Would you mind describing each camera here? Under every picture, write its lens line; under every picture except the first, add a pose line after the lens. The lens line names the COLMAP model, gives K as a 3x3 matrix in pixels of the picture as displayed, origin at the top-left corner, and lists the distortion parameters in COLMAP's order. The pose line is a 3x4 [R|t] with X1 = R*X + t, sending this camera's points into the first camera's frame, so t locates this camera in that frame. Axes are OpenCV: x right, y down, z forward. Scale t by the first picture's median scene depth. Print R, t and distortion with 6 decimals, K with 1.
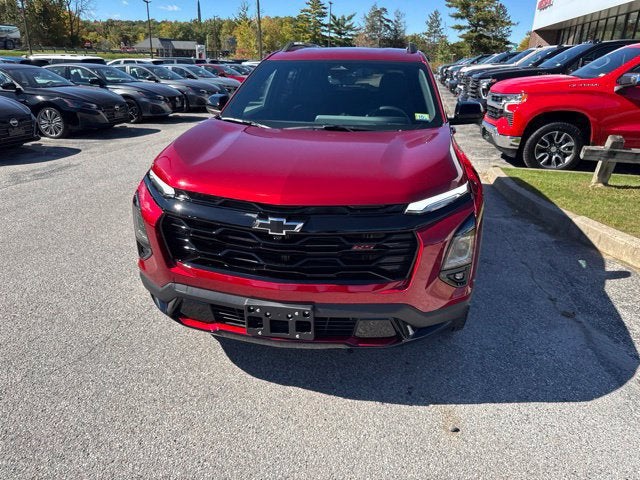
lens RADIAL K [[448.5, 0, 321.7], [0, 448.5, 244.7], [0, 0, 1]] dist [0.025971, -0.033354]
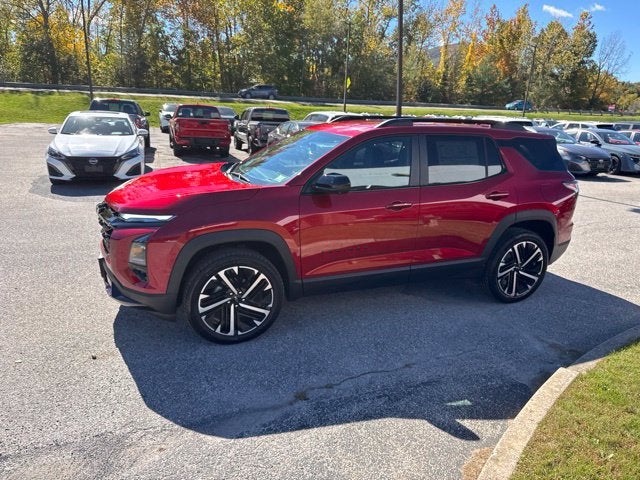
lens RADIAL K [[448.5, 0, 325.6], [0, 448.5, 239.6], [0, 0, 1]] dist [0.025971, -0.033354]
pose [[0.530537, 0.241268, -0.812601, 1.469780], [-0.344423, 0.937293, 0.053421, -0.257813], [0.774534, 0.251537, 0.580367, 0.475649]]
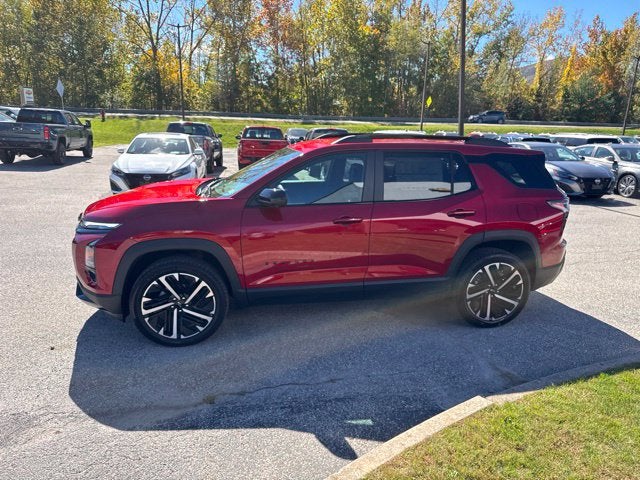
lens RADIAL K [[448.5, 0, 326.8], [0, 448.5, 241.3], [0, 0, 1]] dist [0.025971, -0.033354]
pose [[0.362894, 0.223688, -0.904584, 1.689483], [-0.364382, 0.927527, 0.083181, -0.396305], [0.857633, 0.299428, 0.418101, 0.821468]]
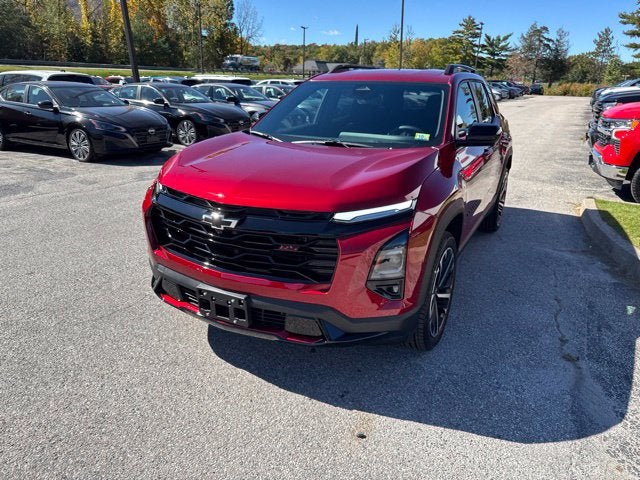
lens RADIAL K [[448.5, 0, 321.5], [0, 448.5, 242.4], [0, 0, 1]] dist [0.025971, -0.033354]
pose [[0.952811, 0.106068, -0.284430, 0.352994], [-0.118657, 0.992559, -0.027349, 0.009151], [0.279413, 0.059808, 0.958307, -0.027479]]
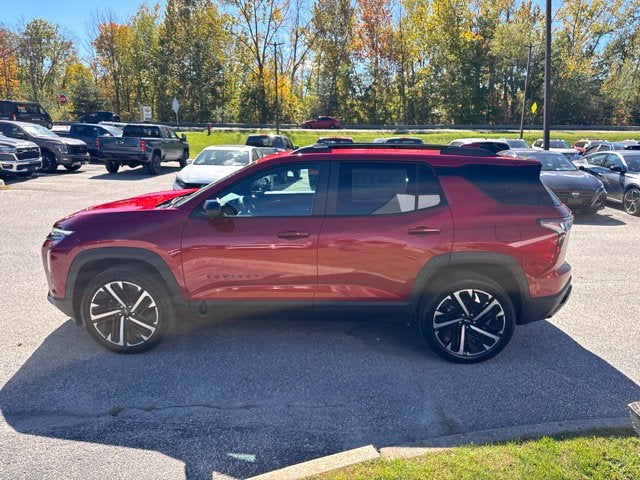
lens RADIAL K [[448.5, 0, 325.7], [0, 448.5, 236.5], [0, 0, 1]] dist [0.025971, -0.033354]
pose [[0.146066, 0.203270, -0.968166, 1.724402], [-0.375015, 0.916996, 0.135948, -0.577622], [0.915439, 0.343219, 0.210171, 1.260314]]
